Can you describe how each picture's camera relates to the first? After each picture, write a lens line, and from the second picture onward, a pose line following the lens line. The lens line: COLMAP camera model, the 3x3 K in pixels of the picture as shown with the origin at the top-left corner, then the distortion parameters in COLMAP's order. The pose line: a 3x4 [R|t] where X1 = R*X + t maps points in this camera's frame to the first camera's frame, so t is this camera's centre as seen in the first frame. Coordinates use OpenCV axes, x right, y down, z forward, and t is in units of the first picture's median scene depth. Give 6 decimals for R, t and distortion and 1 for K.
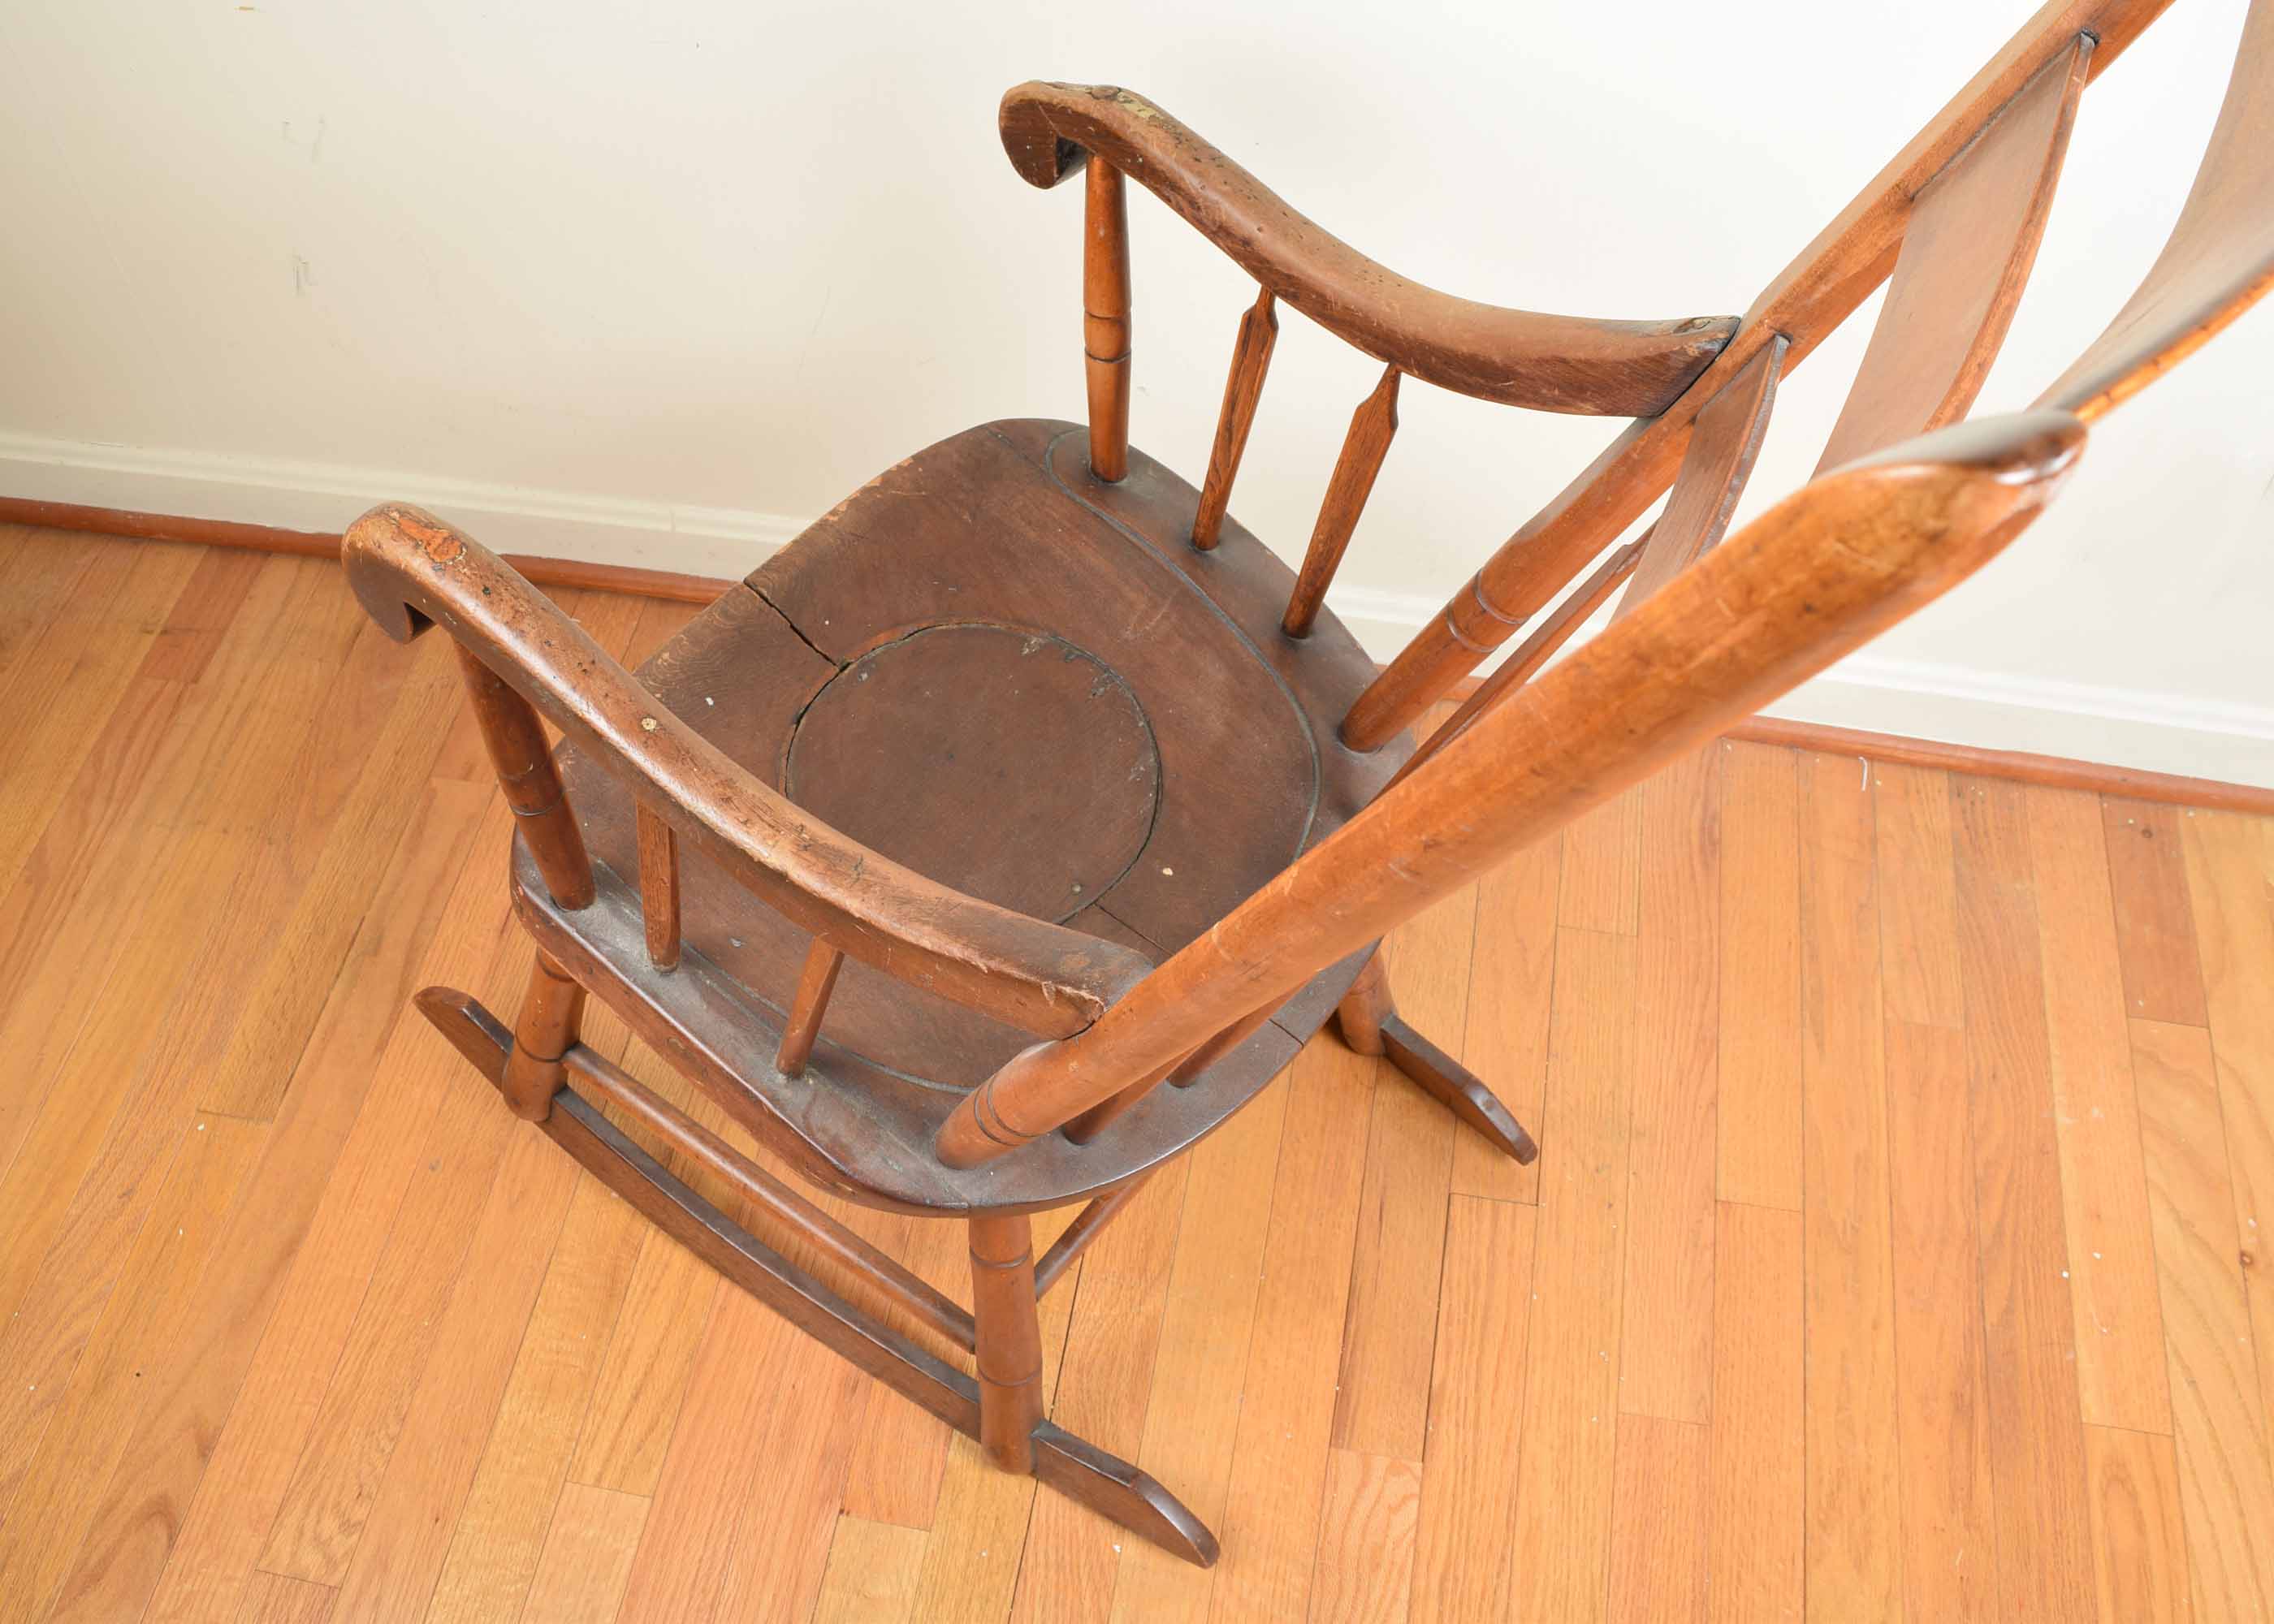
lens RADIAL K [[2099.6, 0, 1045.1], [0, 2099.6, 825.6], [0, 0, 1]] dist [-0.081601, 0.000000]
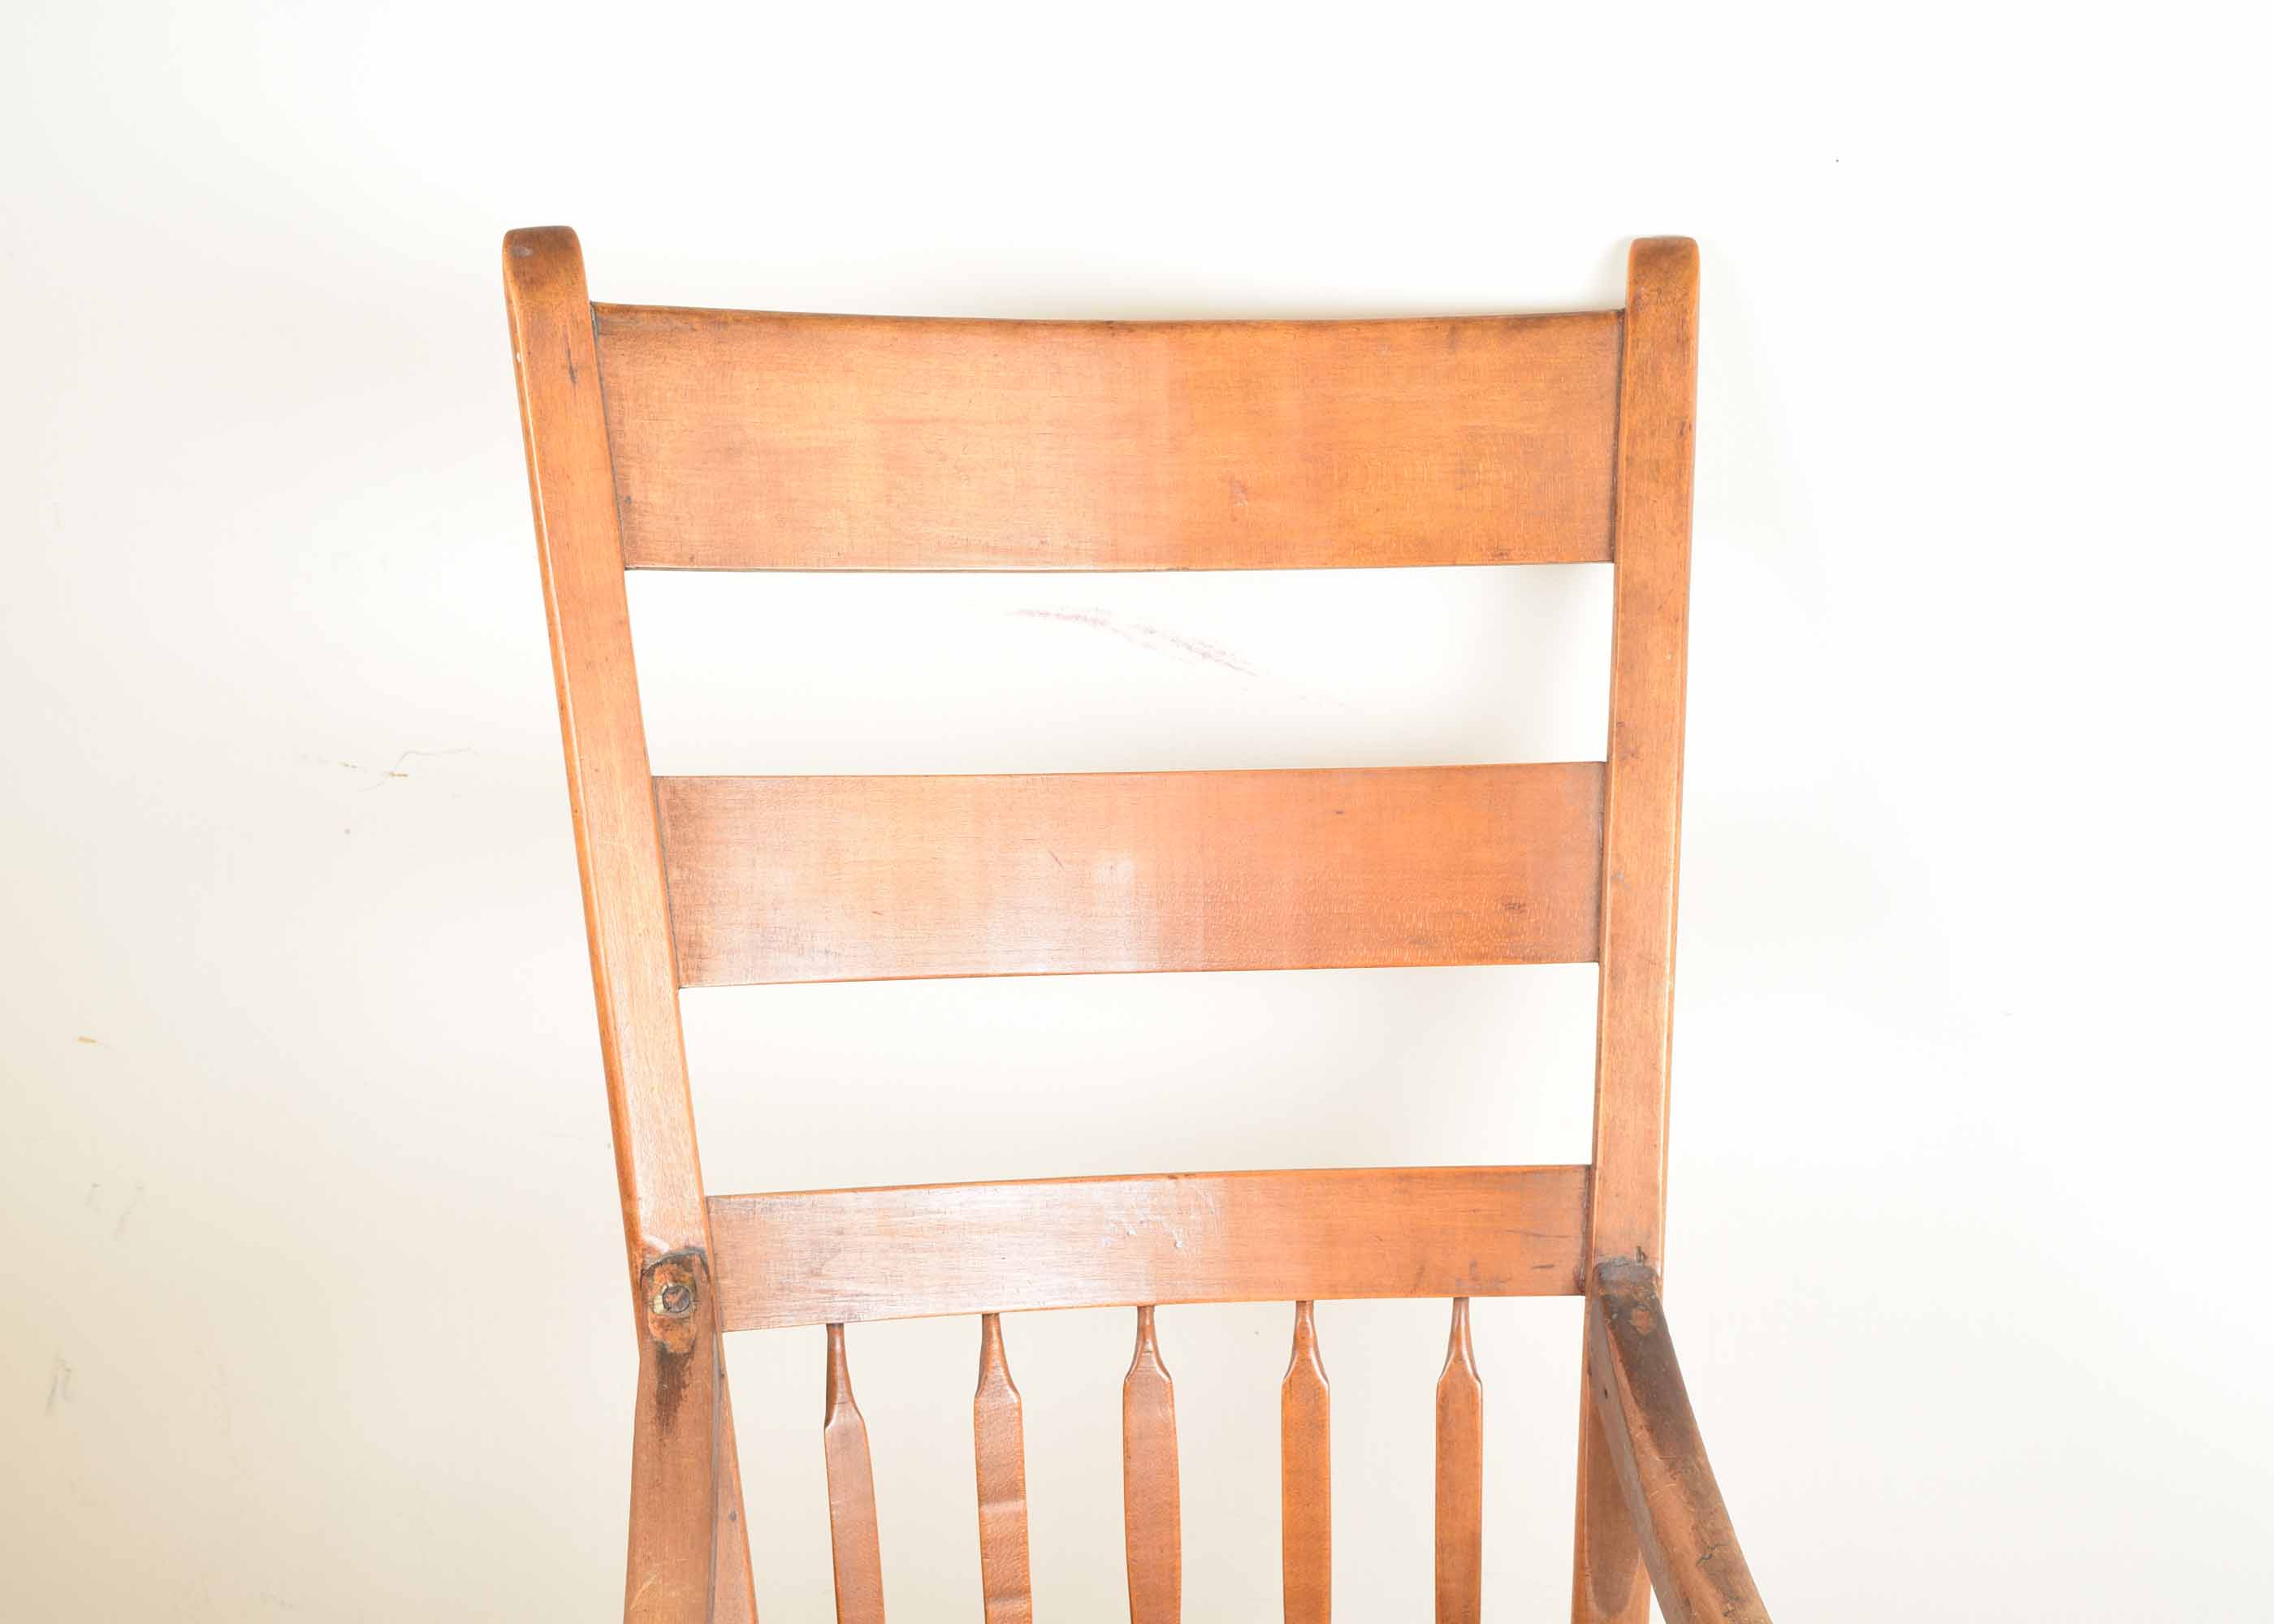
lens RADIAL K [[3675.2, 0, 1120.6], [0, 3675.2, 807.9], [0, 0, 1]] dist [-0.016894, 0.000000]
pose [[0.991406, 0.110162, -0.070559, 0.116830], [-0.130798, 0.844793, -0.518861, 0.230834], [0.002449, 0.523631, 0.851942, -0.309194]]
